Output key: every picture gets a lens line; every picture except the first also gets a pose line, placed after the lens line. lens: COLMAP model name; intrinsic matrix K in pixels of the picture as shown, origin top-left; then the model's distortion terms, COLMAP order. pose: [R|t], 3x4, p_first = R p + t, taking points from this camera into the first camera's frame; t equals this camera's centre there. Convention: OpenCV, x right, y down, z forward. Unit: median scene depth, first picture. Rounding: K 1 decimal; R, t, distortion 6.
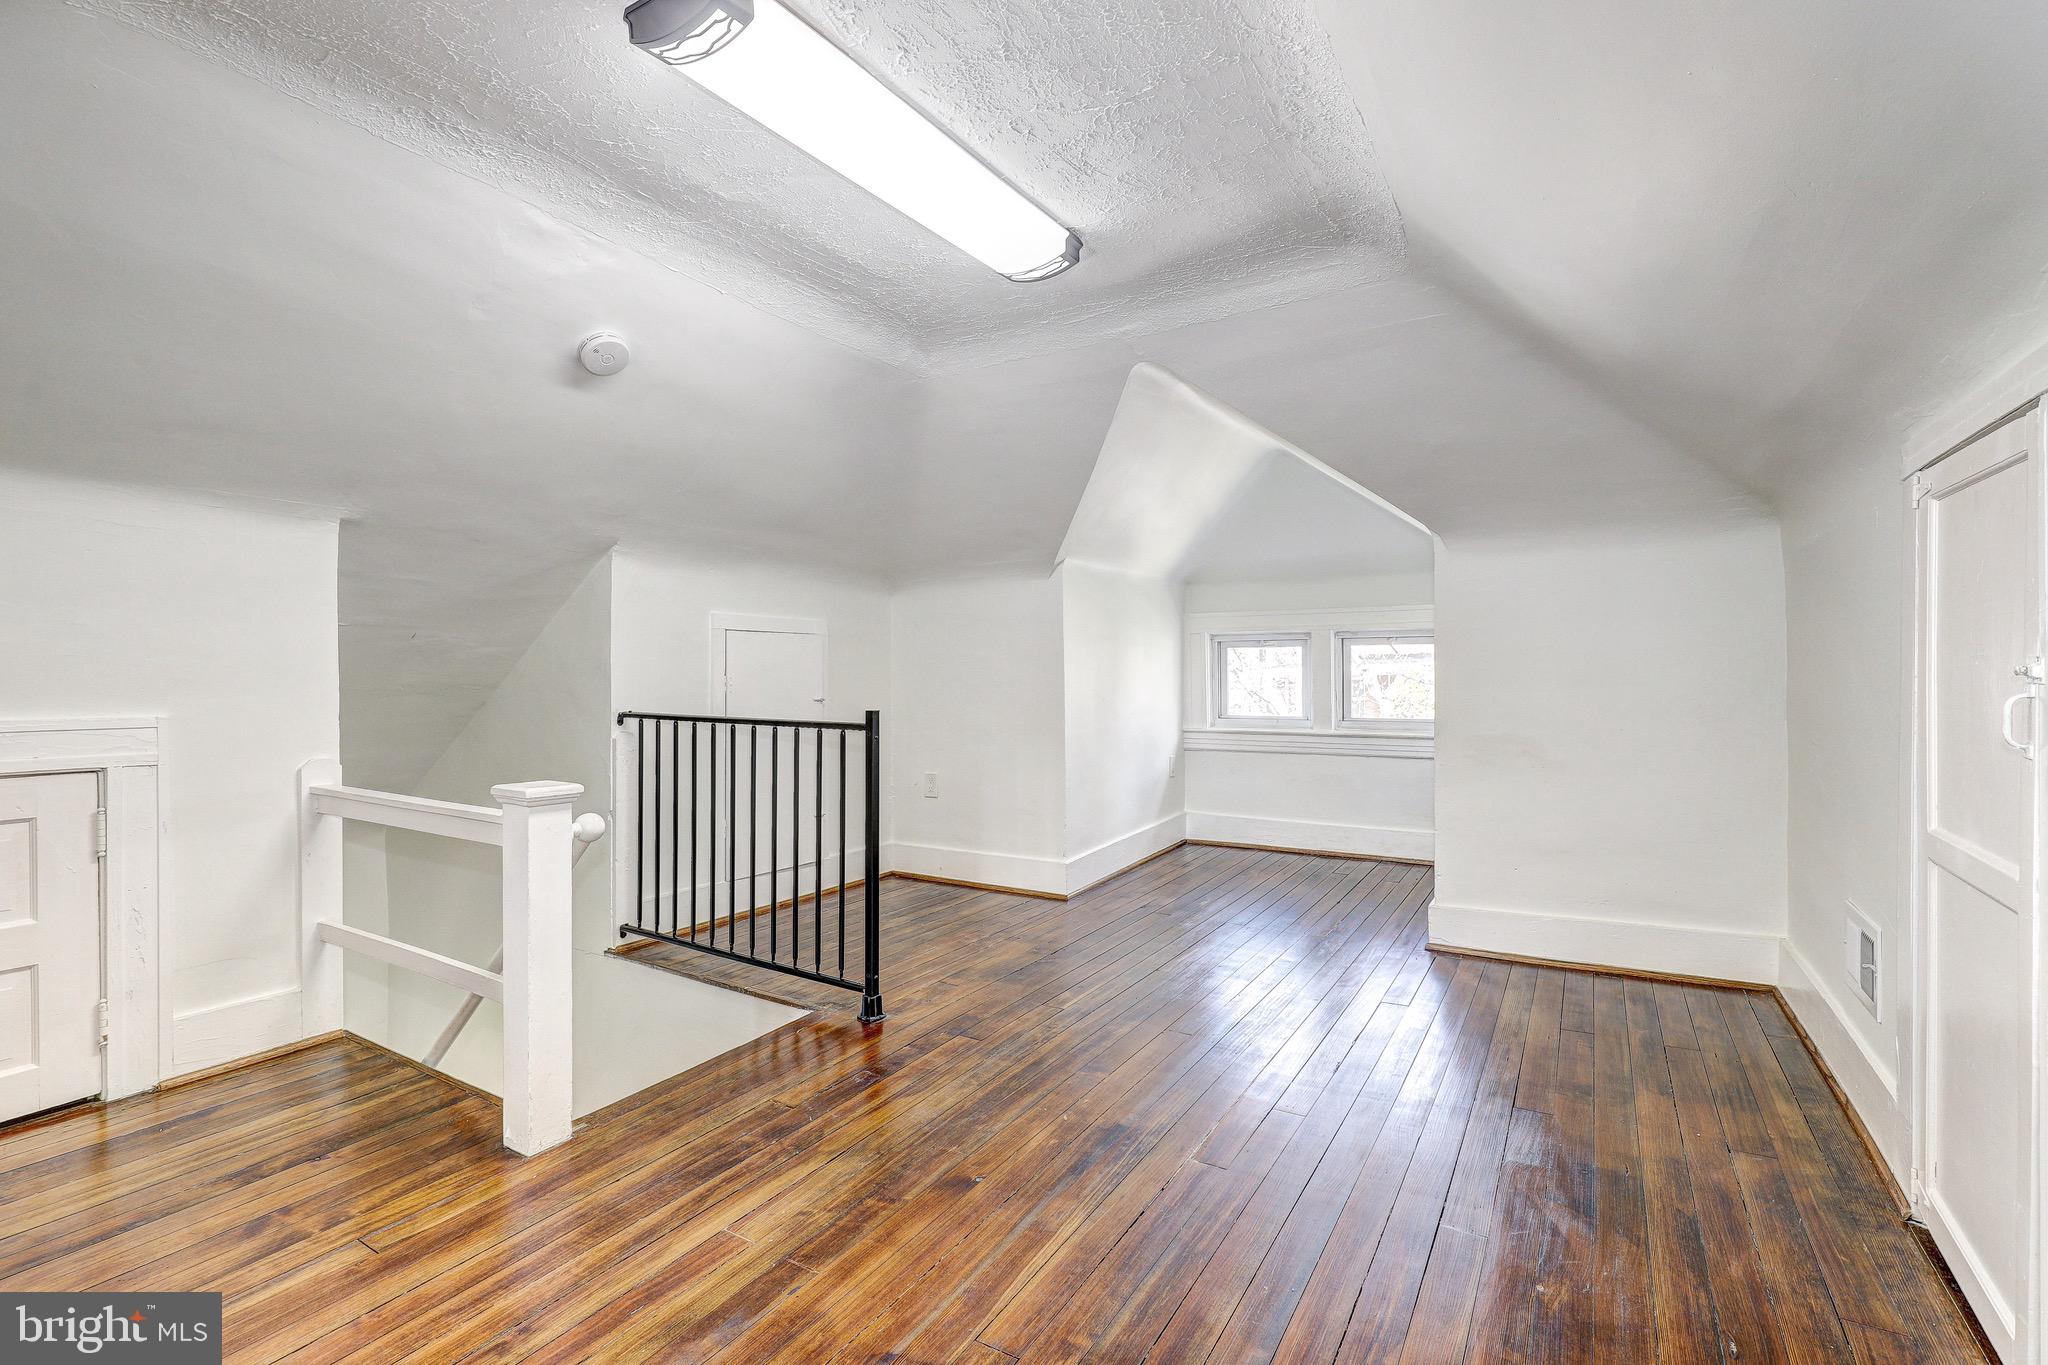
lens RADIAL K [[927.6, 0, 1026.8], [0, 927.6, 676.1], [0, 0, 1]] dist [0.000782, 0.000156]
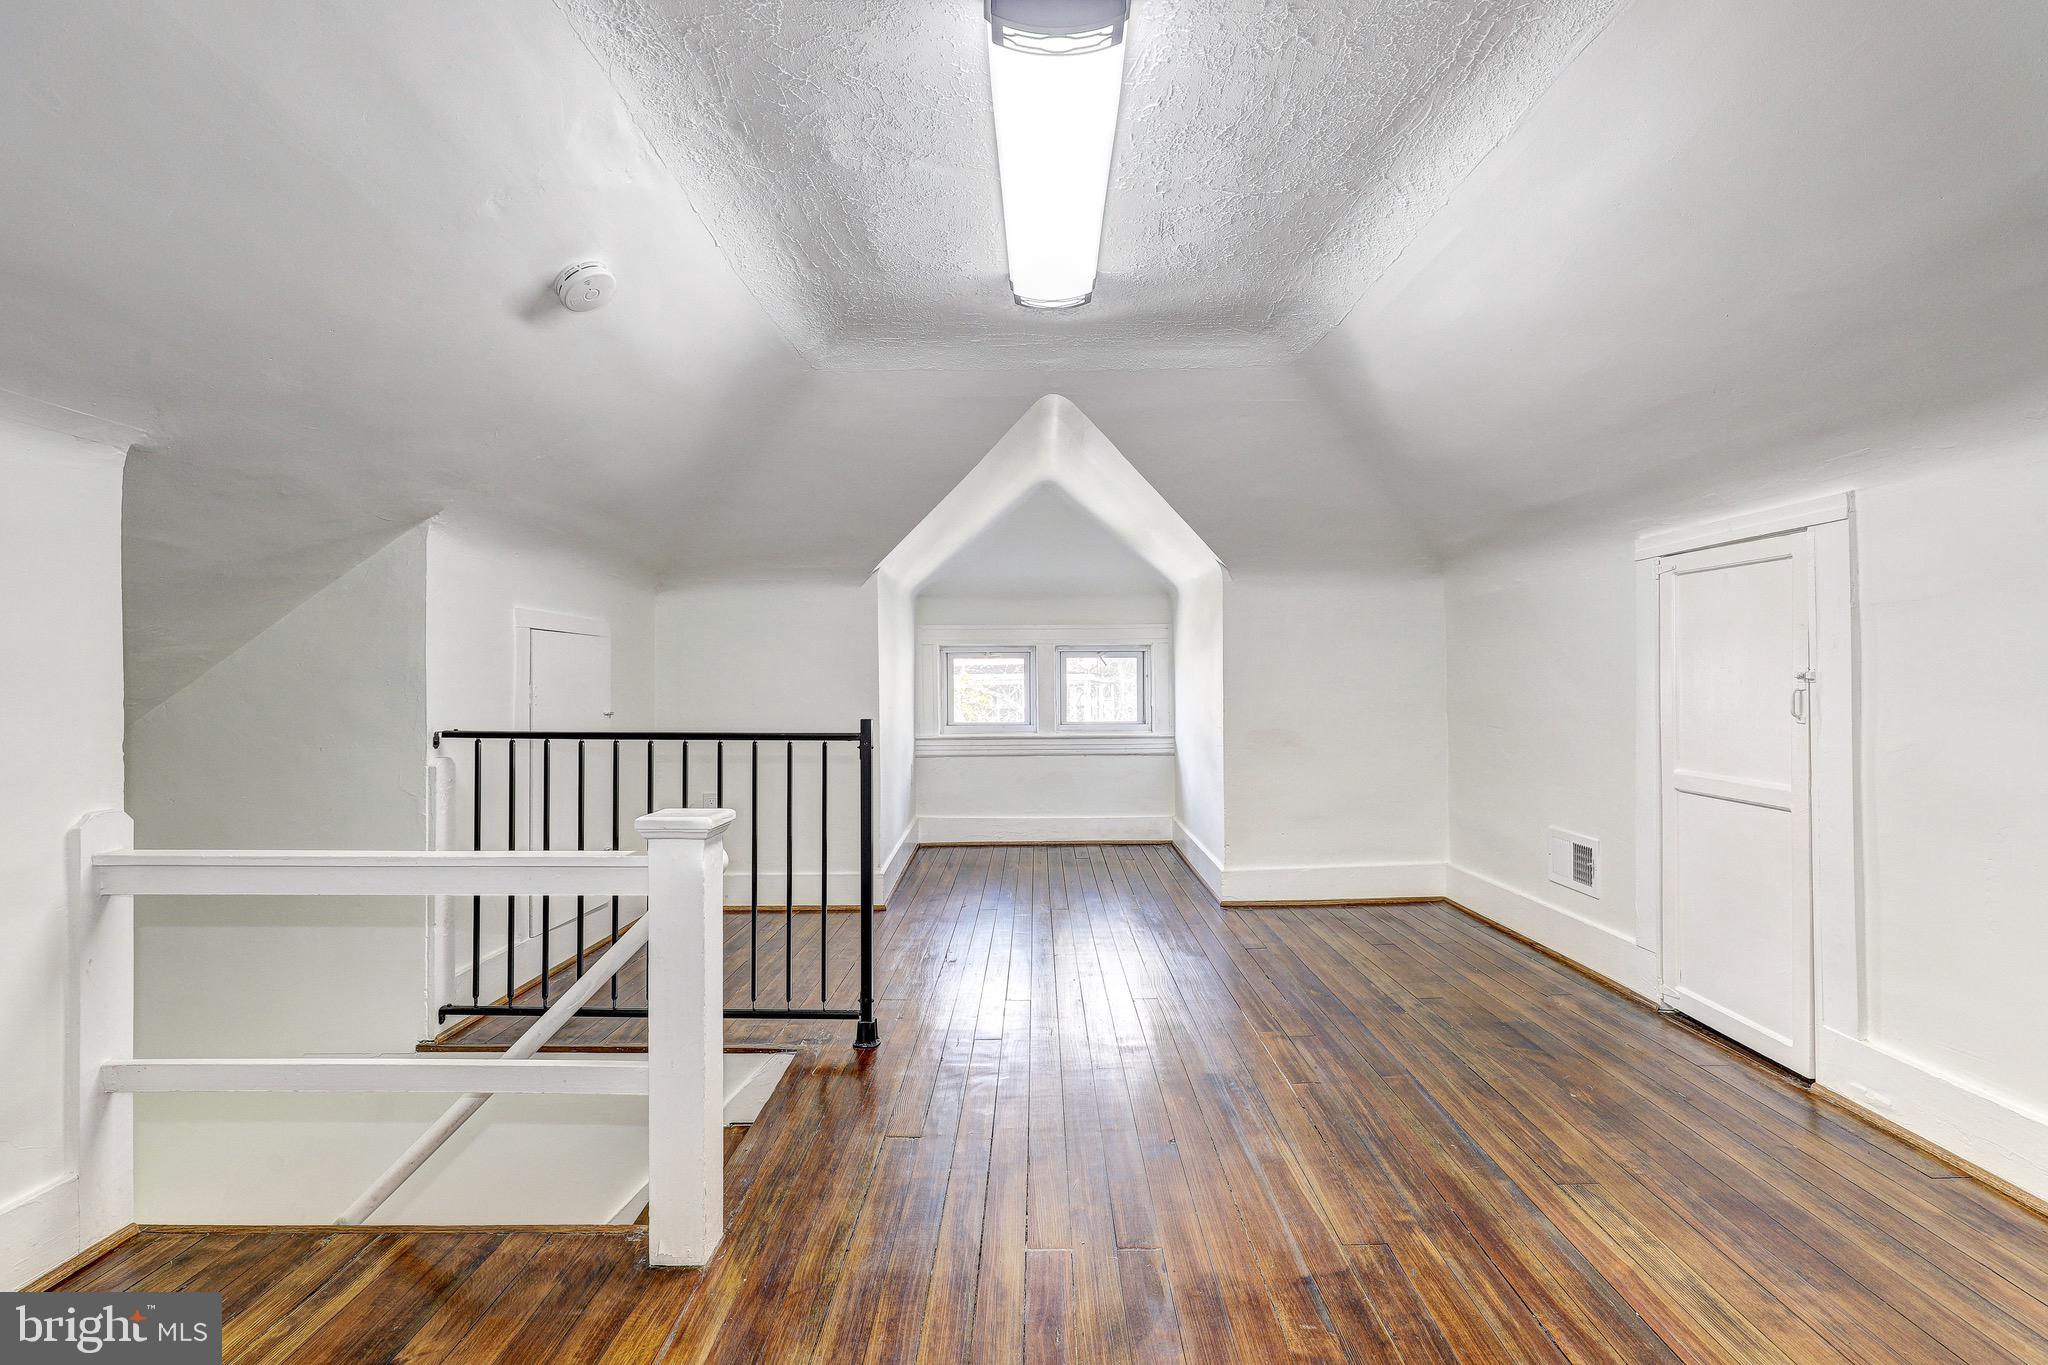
lens RADIAL K [[927.6, 0, 1028.6], [0, 927.6, 677.0], [0, 0, 1]] dist [0.000782, 0.000156]
pose [[0.853684, 0.002104, 0.520787, -0.519156], [0.004603, 0.999922, -0.011585, 0.005701], [-0.520771, 0.012287, 0.853608, 0.102829]]
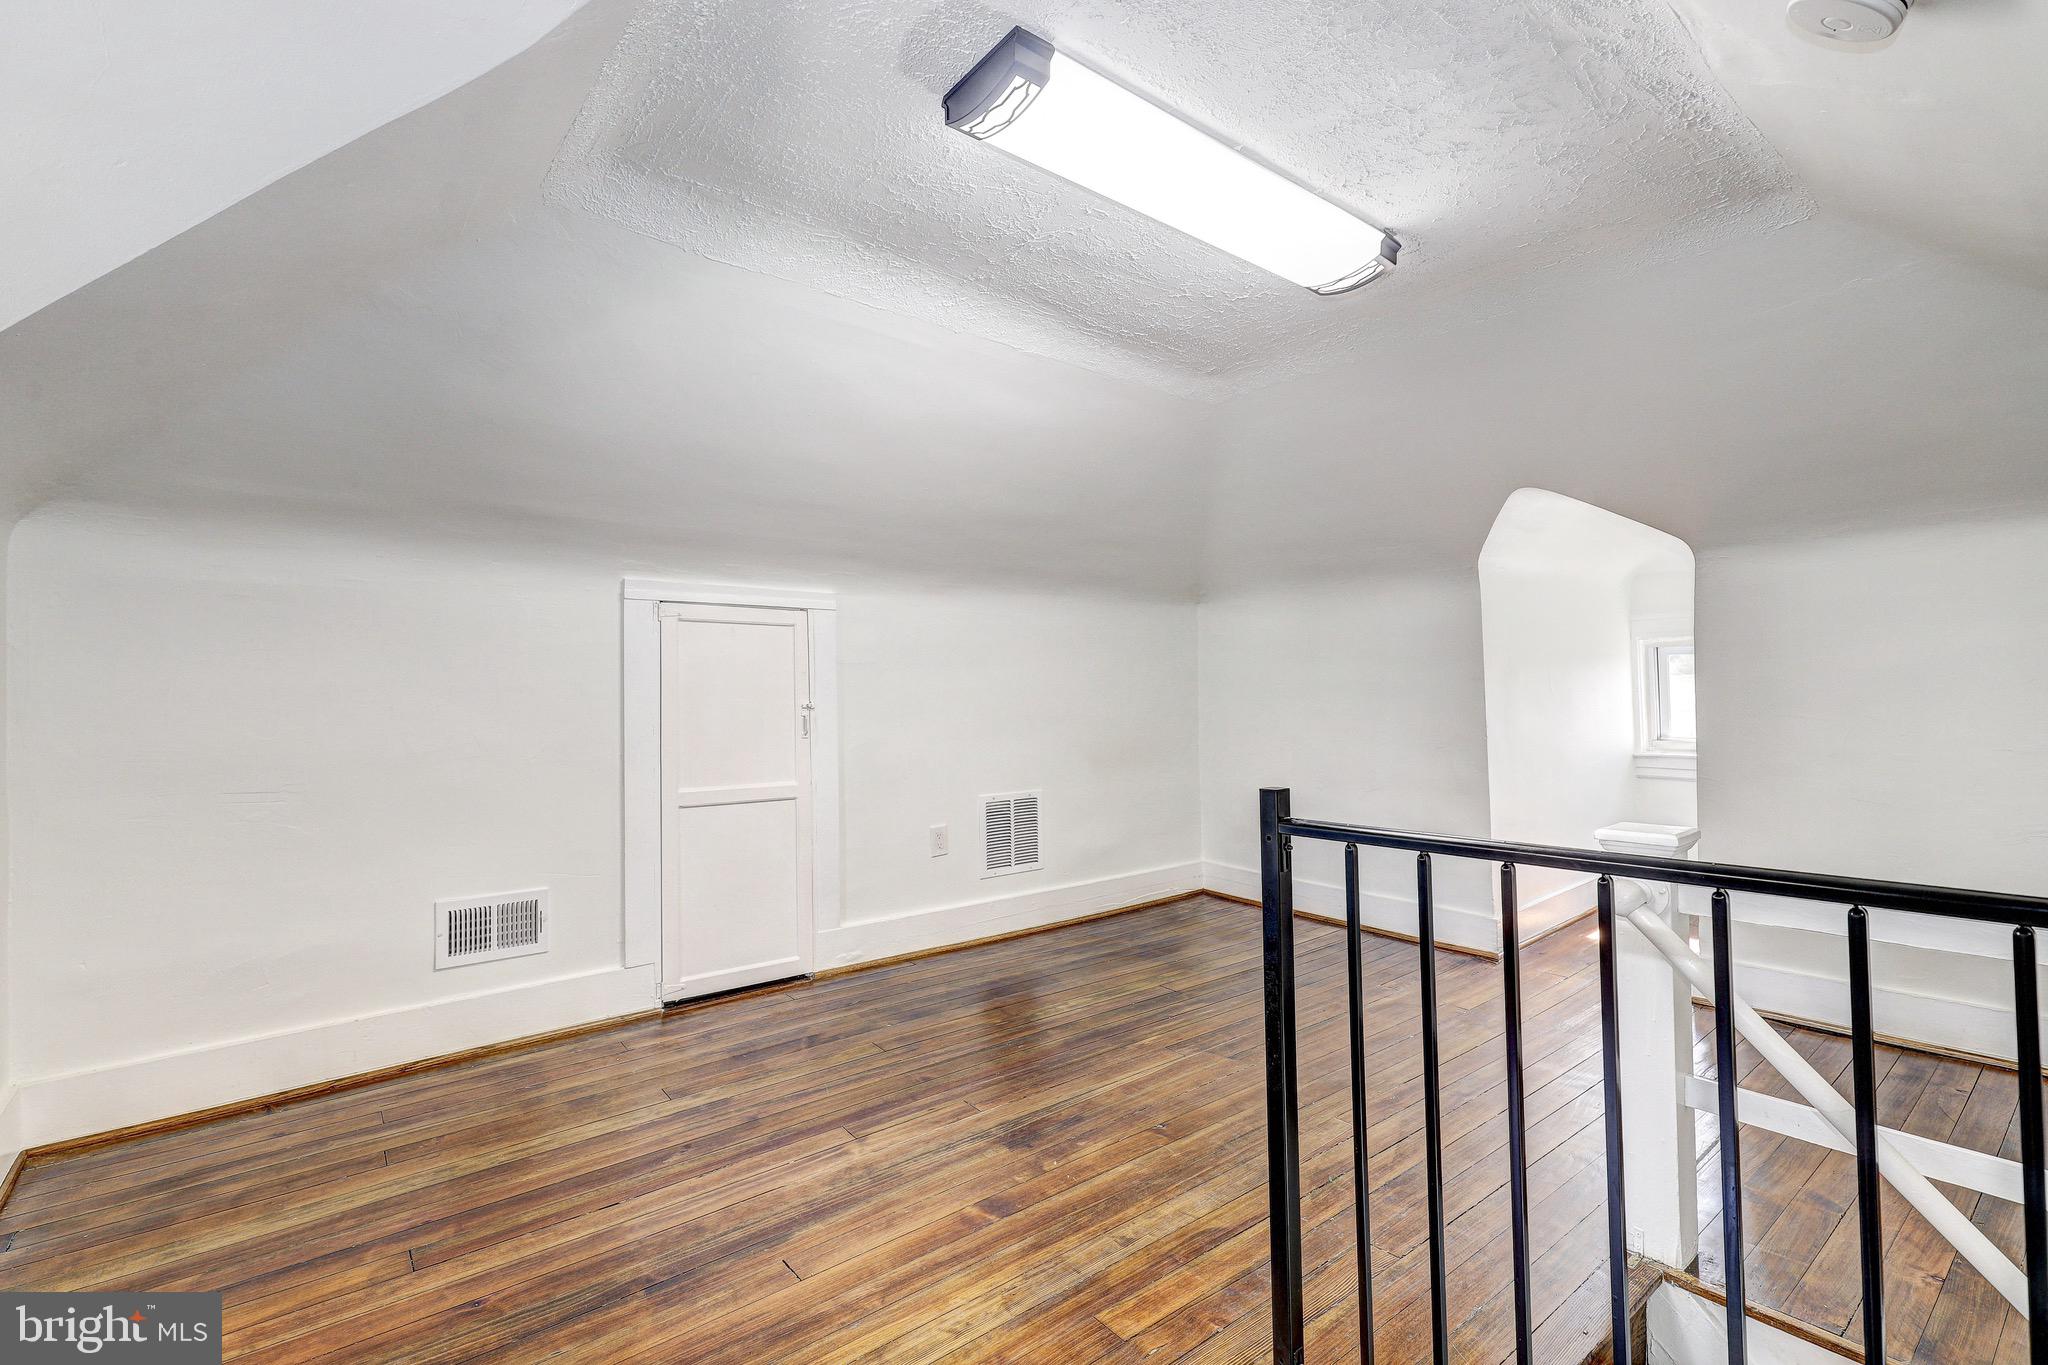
lens RADIAL K [[927.6, 0, 1024.2], [0, 927.6, 677.3], [0, 0, 1]] dist [0.000782, 0.000156]
pose [[-0.941830, 0.025201, 0.335142, -0.205878], [0.020873, 0.999646, -0.016511, -0.013662], [-0.335440, -0.008555, -0.942023, 1.486314]]
